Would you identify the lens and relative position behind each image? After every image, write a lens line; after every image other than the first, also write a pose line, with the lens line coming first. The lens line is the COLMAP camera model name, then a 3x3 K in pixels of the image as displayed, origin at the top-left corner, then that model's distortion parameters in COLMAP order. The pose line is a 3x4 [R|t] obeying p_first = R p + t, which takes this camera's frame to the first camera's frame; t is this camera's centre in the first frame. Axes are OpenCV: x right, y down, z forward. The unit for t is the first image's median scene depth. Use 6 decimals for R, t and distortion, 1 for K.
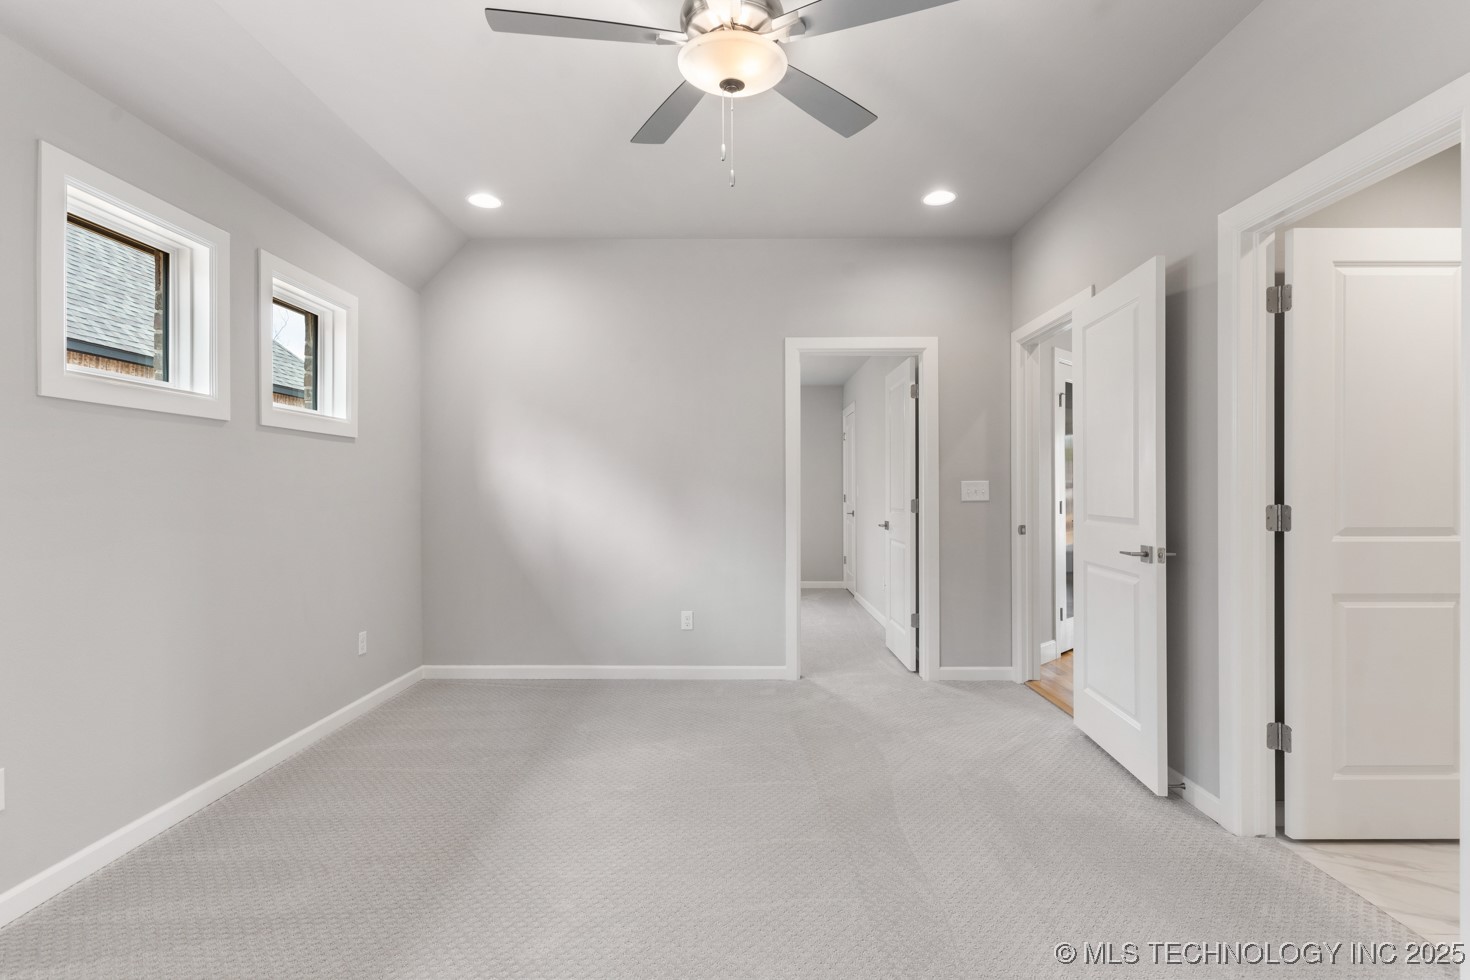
lens RADIAL K [[704.2, 0, 732.5], [0, 704.2, 494.6], [0, 0, 1]] dist [0.004913, 0.000545]
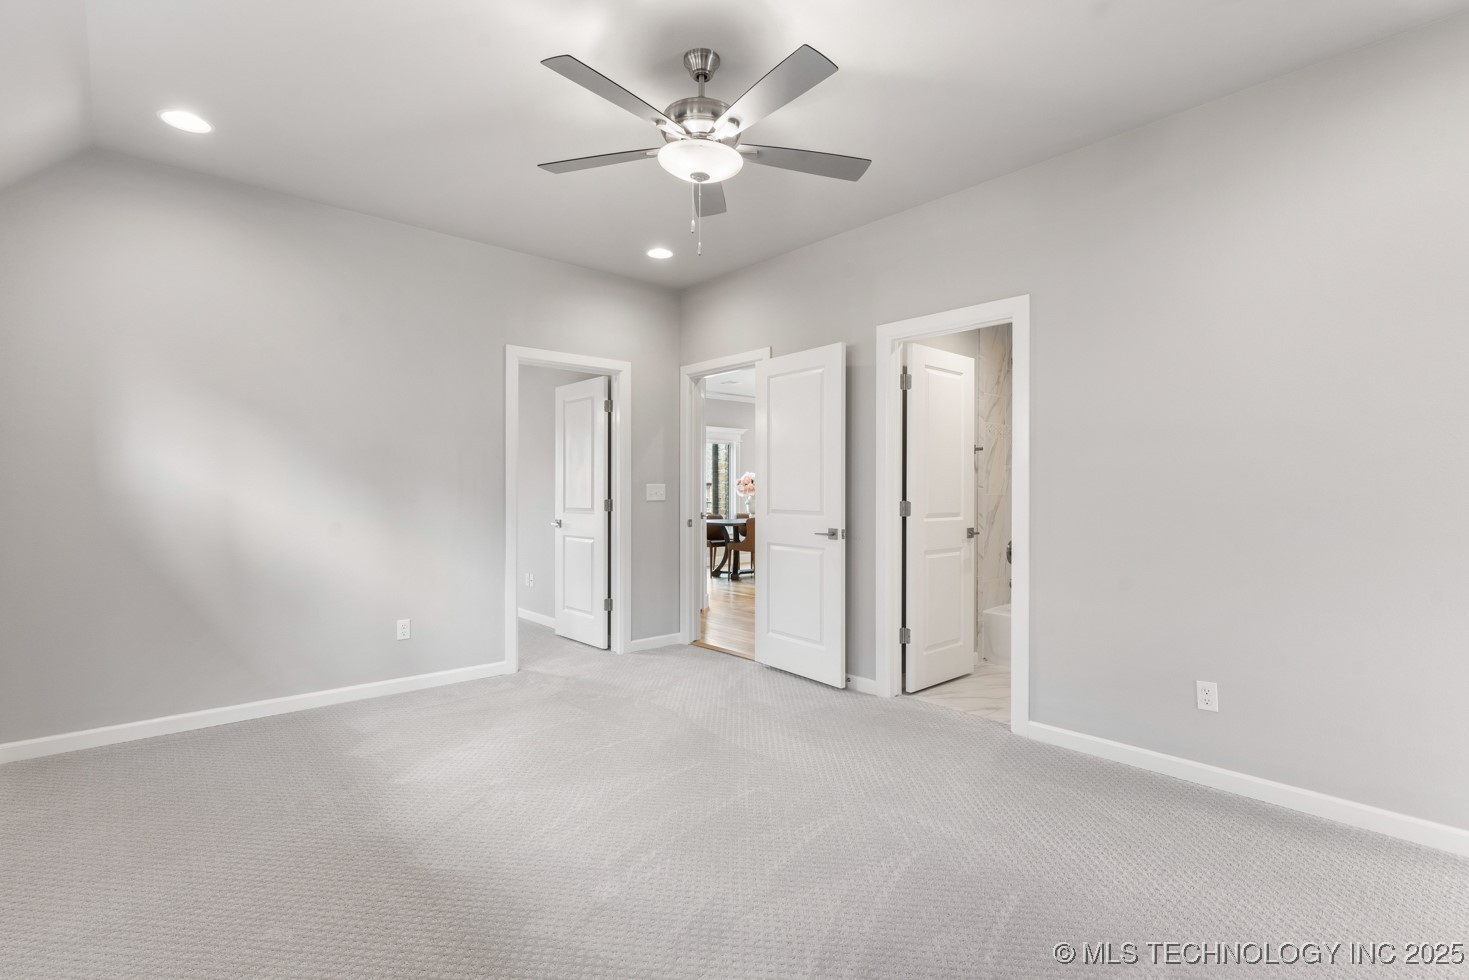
lens RADIAL K [[703.7, 0, 742.3], [0, 703.7, 495.2], [0, 0, 1]] dist [0.004913, 0.000545]
pose [[0.736492, -0.000400, 0.676447, -0.499302], [0.000561, 1.000000, -0.000019, -0.000334], [-0.676447, 0.000394, 0.736492, 0.001382]]
